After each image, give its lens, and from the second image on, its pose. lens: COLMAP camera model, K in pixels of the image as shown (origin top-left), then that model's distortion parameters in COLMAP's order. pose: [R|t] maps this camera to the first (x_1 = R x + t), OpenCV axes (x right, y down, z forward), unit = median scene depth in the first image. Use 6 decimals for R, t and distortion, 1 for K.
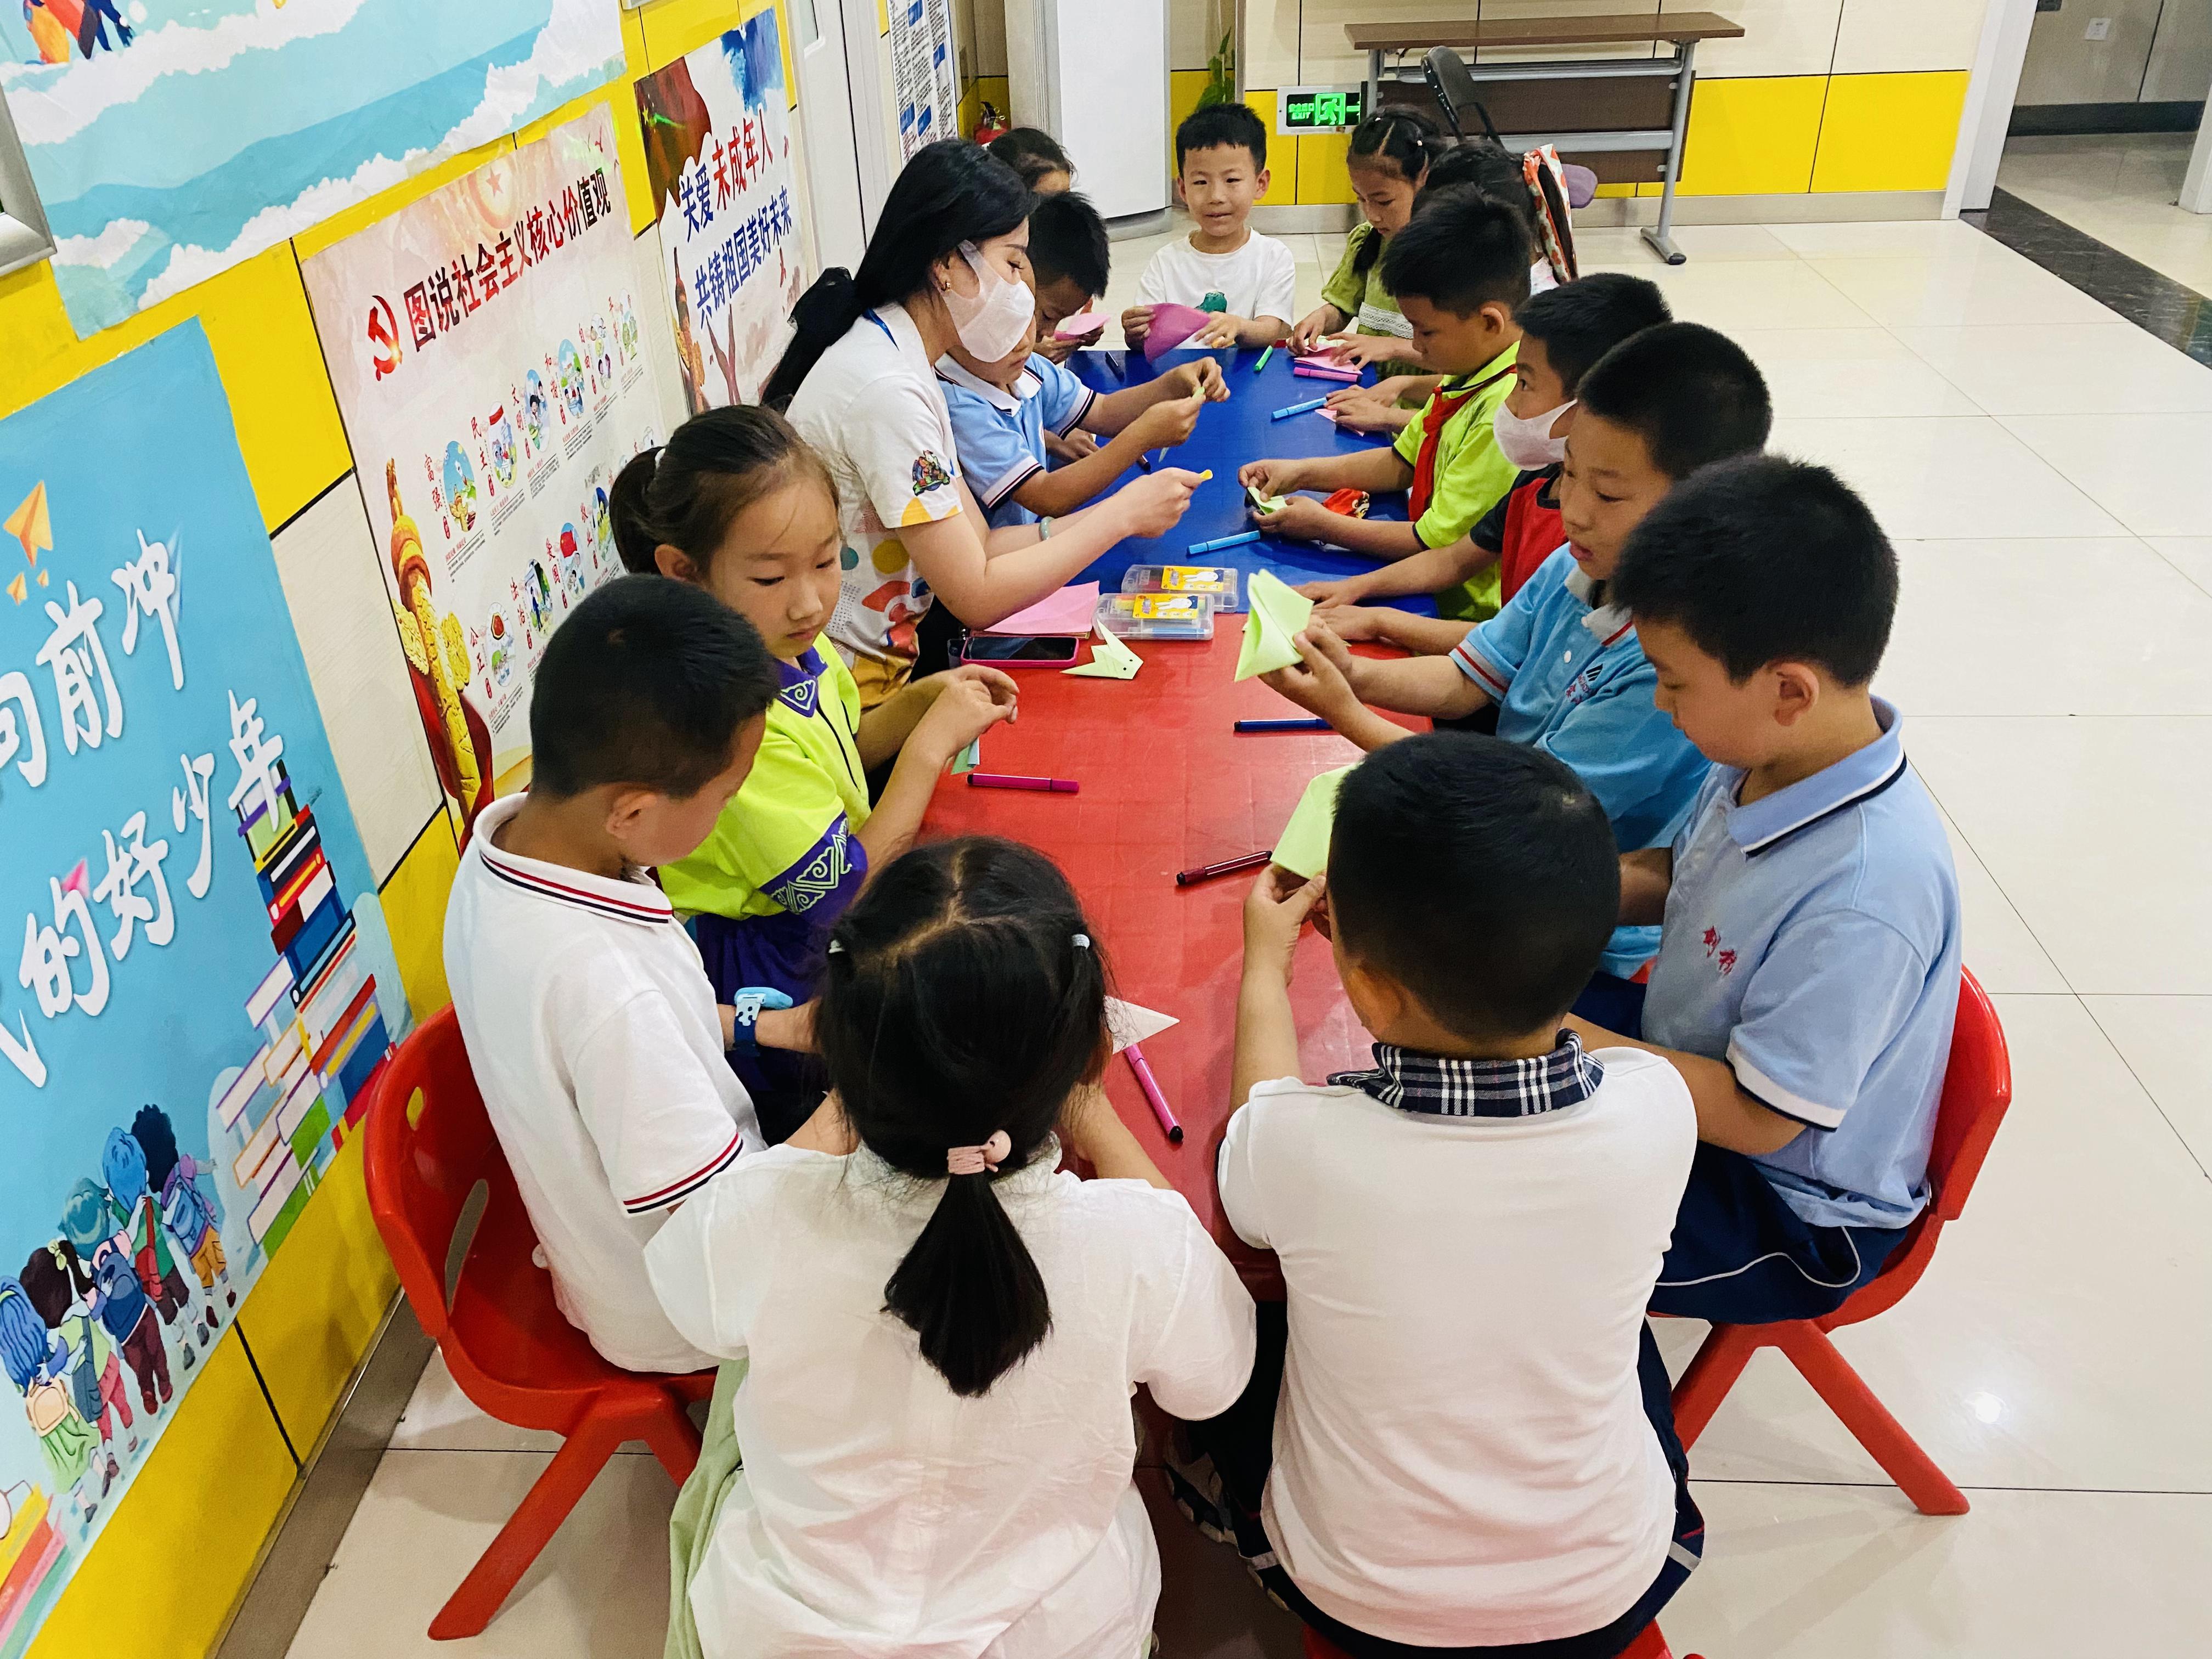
lens RADIAL K [[1694.8, 0, 1117.2], [0, 1694.8, 802.1], [0, 0, 1]] dist [0.027721, -0.033085]
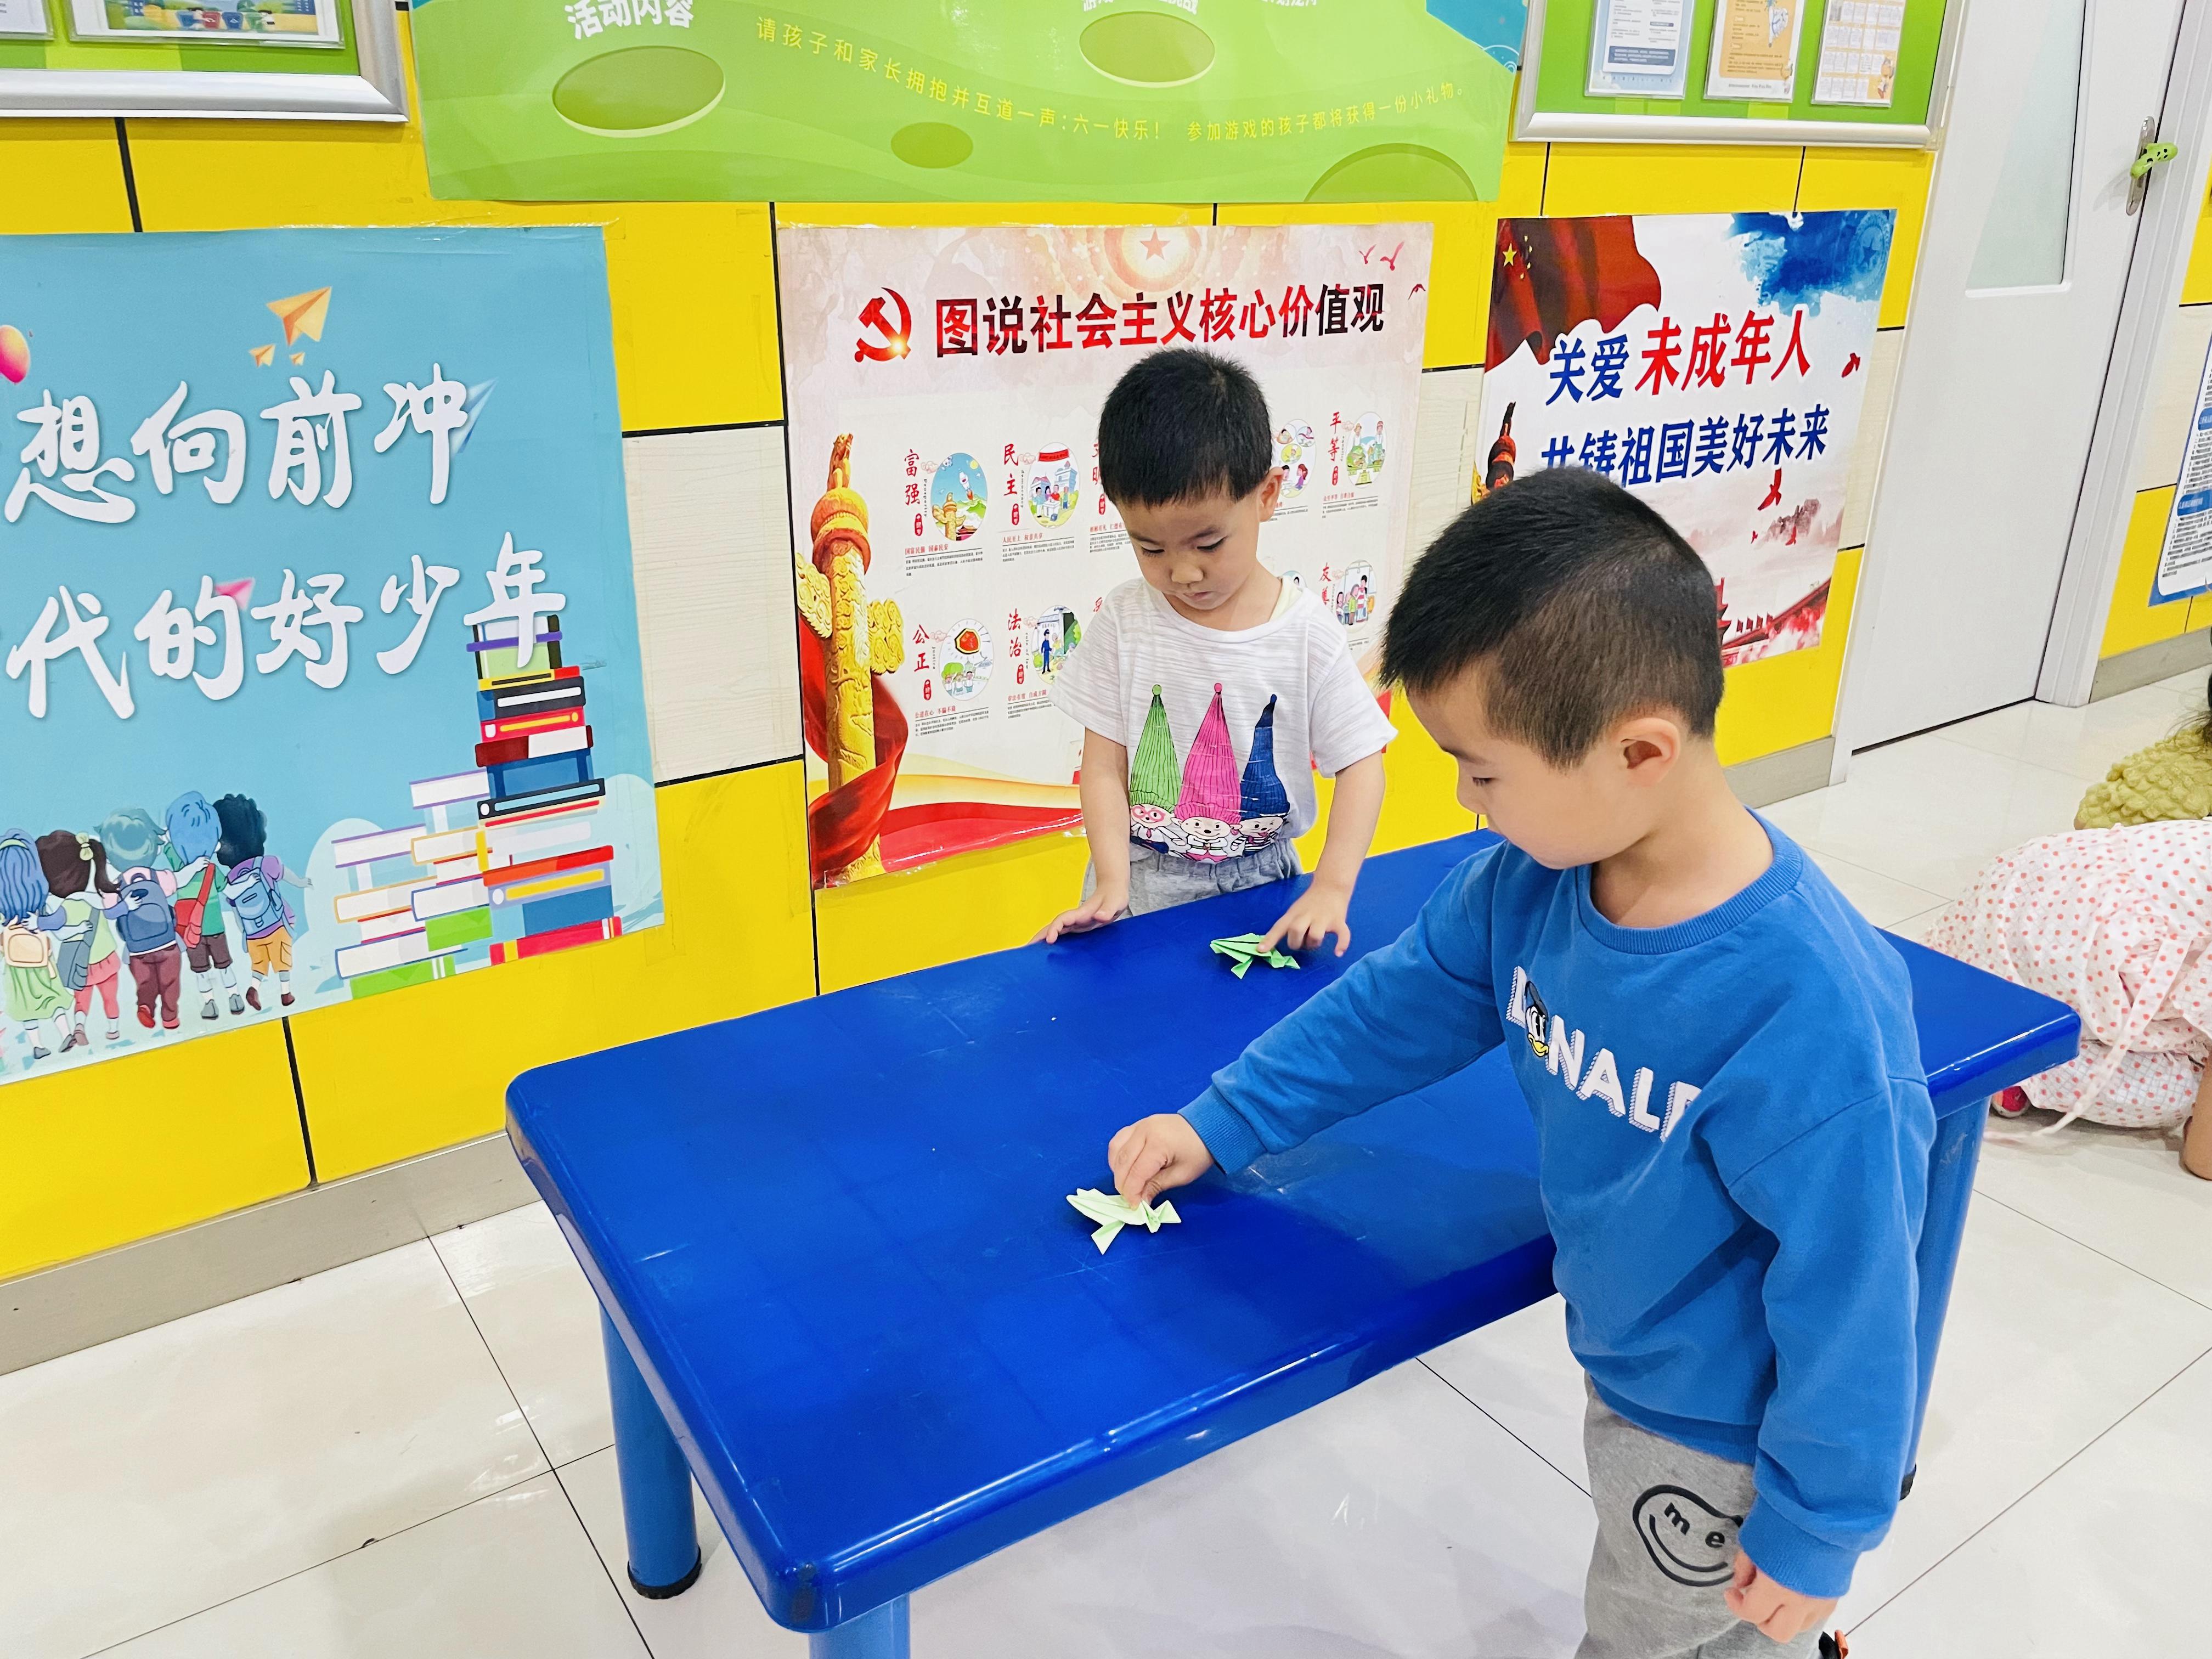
lens RADIAL K [[1676.0, 0, 1101.6], [0, 1676.0, 817.5], [0, 0, 1]] dist [0.083813, -0.109463]
pose [[0.606160, 0.326529, -0.725223, 0.612048], [-0.437682, 0.898300, 0.038630, -0.109487], [0.664082, 0.294001, 0.687429, 0.512638]]
